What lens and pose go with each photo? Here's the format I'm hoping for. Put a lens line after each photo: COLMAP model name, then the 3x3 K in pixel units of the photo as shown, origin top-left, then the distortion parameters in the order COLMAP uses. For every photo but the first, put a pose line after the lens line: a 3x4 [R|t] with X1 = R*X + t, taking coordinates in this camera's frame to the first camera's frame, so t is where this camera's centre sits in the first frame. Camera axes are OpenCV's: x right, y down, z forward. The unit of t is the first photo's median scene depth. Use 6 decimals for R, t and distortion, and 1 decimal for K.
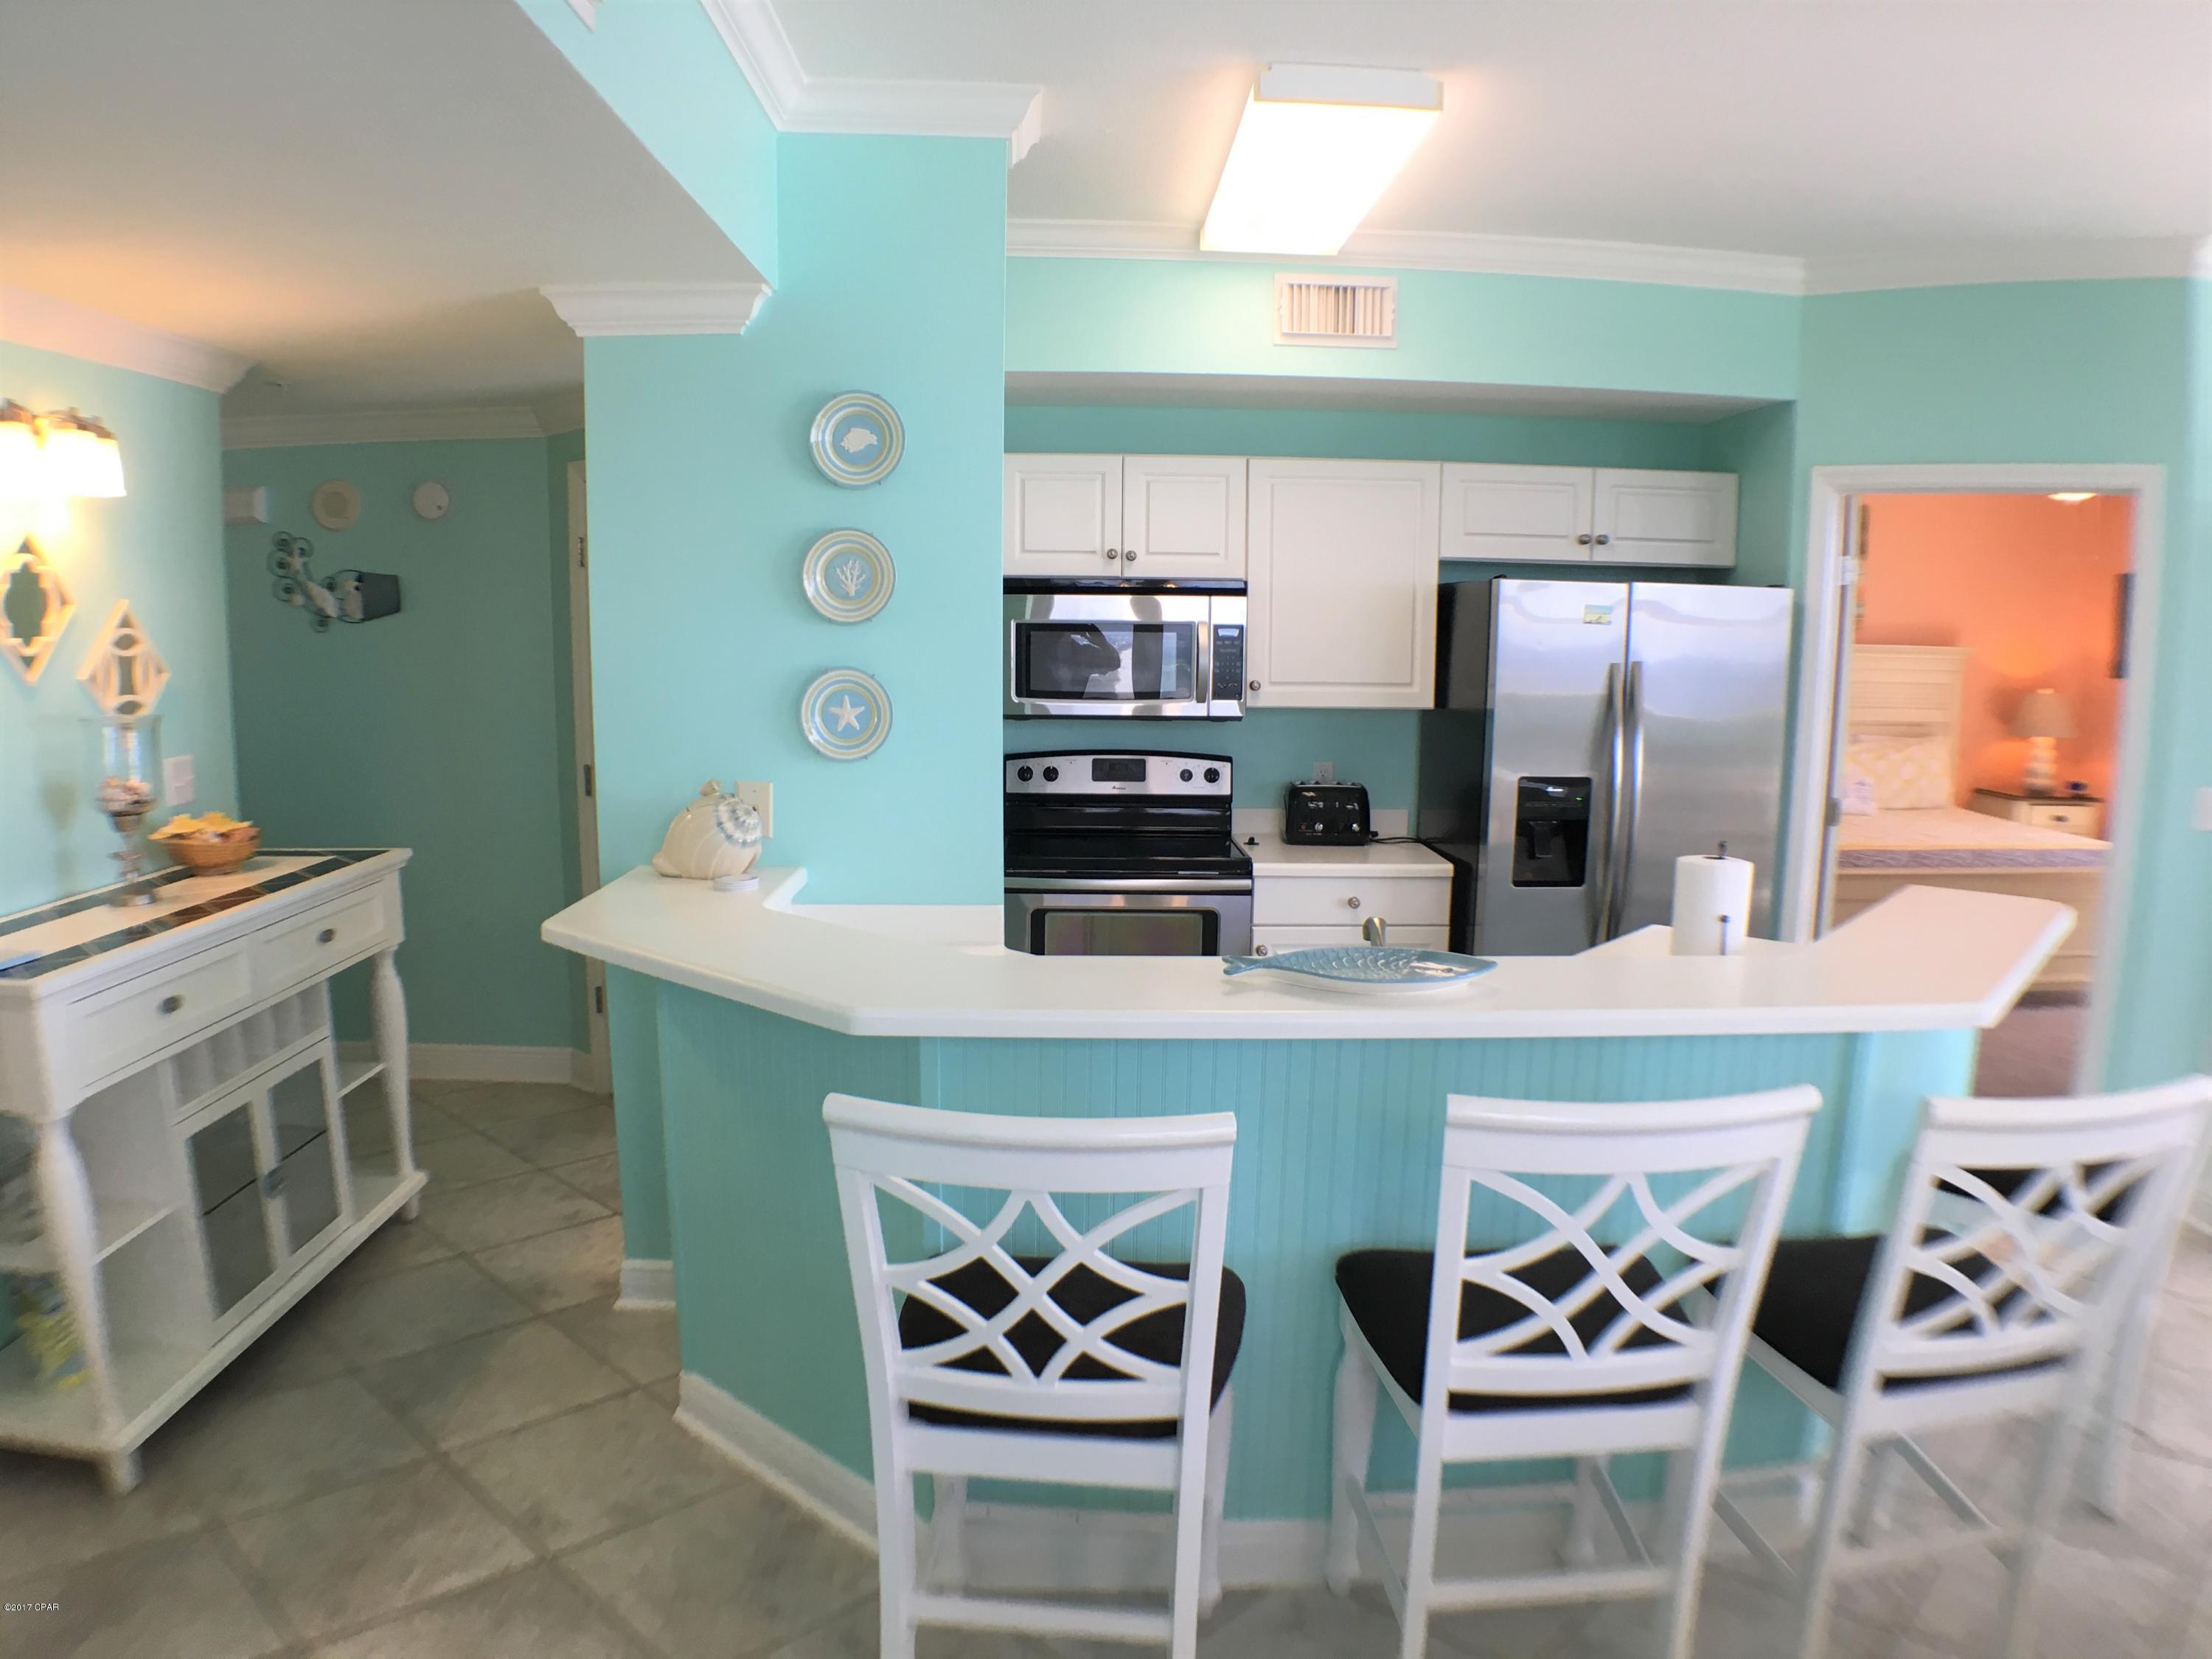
lens RADIAL K [[1532.5, 0, 1079.5], [0, 1532.5, 901.4], [0, 0, 1]] dist [-0.121745, -0.003619]
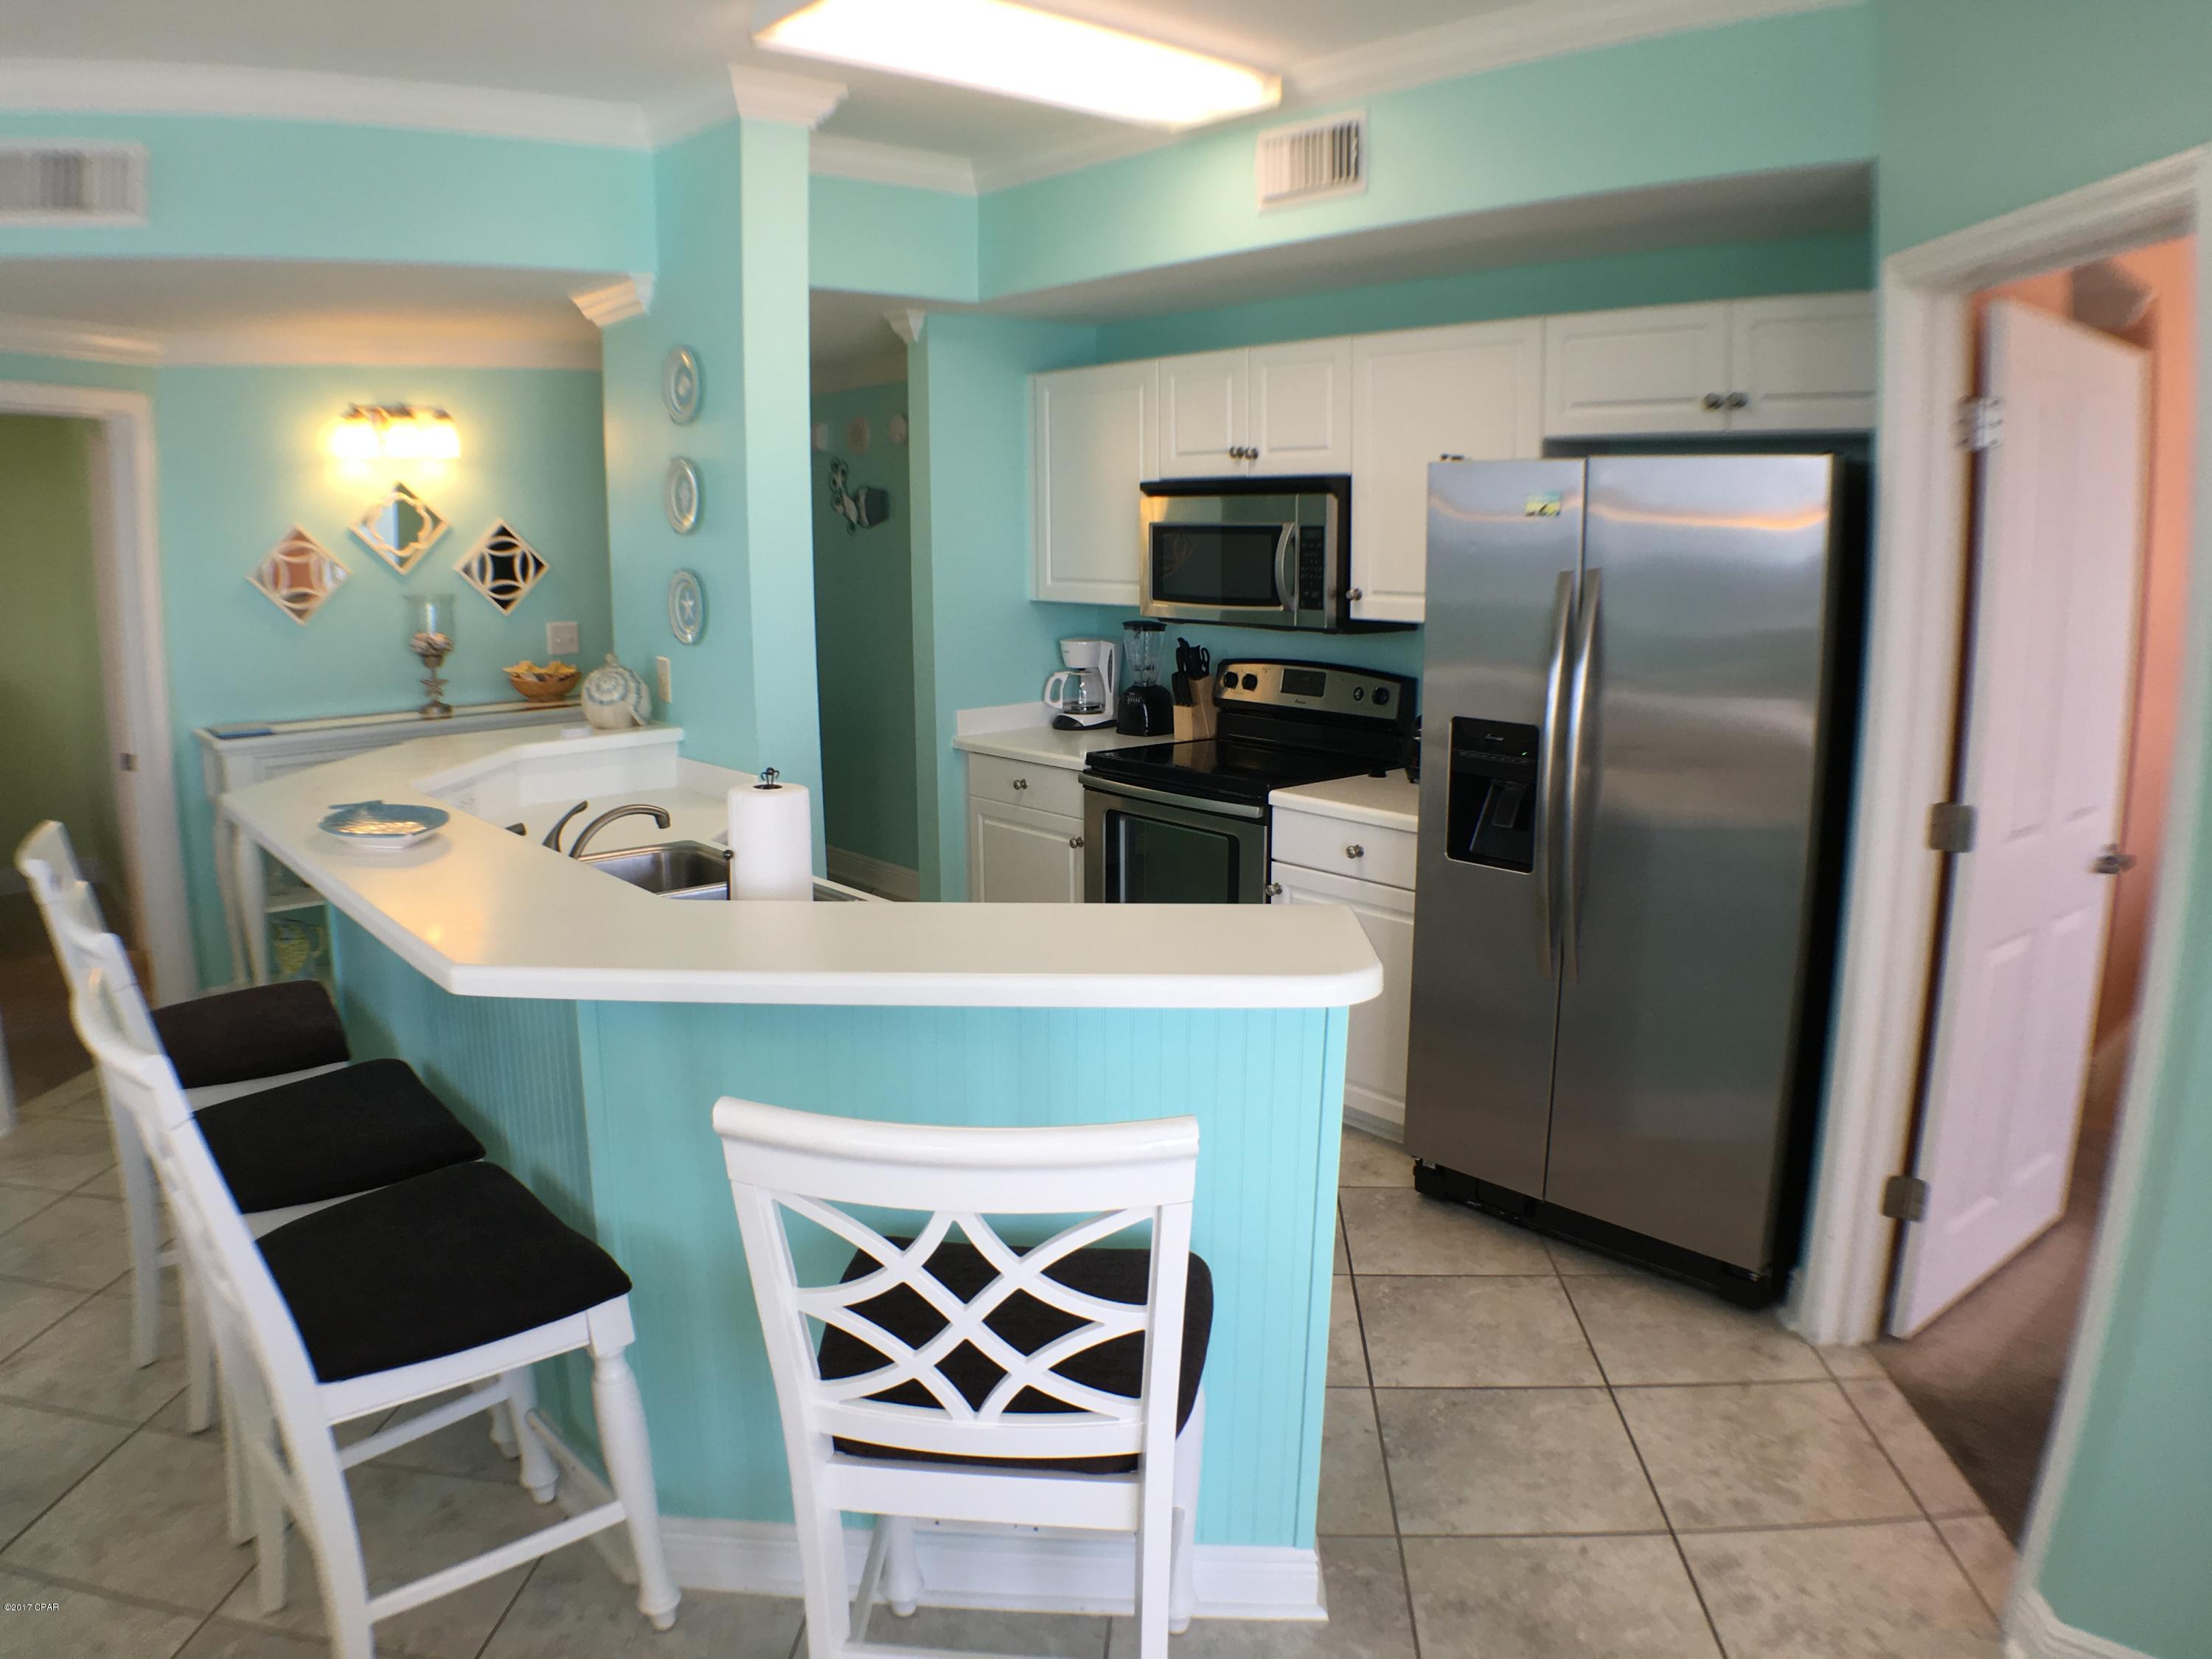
lens RADIAL K [[1514.1, 0, 1135.7], [0, 1514.1, 831.2], [0, 0, 1]] dist [-0.167129, 0.016362]
pose [[0.659055, 0.137243, -0.739466, 0.864127], [-0.124966, 0.989525, 0.072275, -0.066641], [0.741640, 0.044775, 0.669302, 0.418766]]
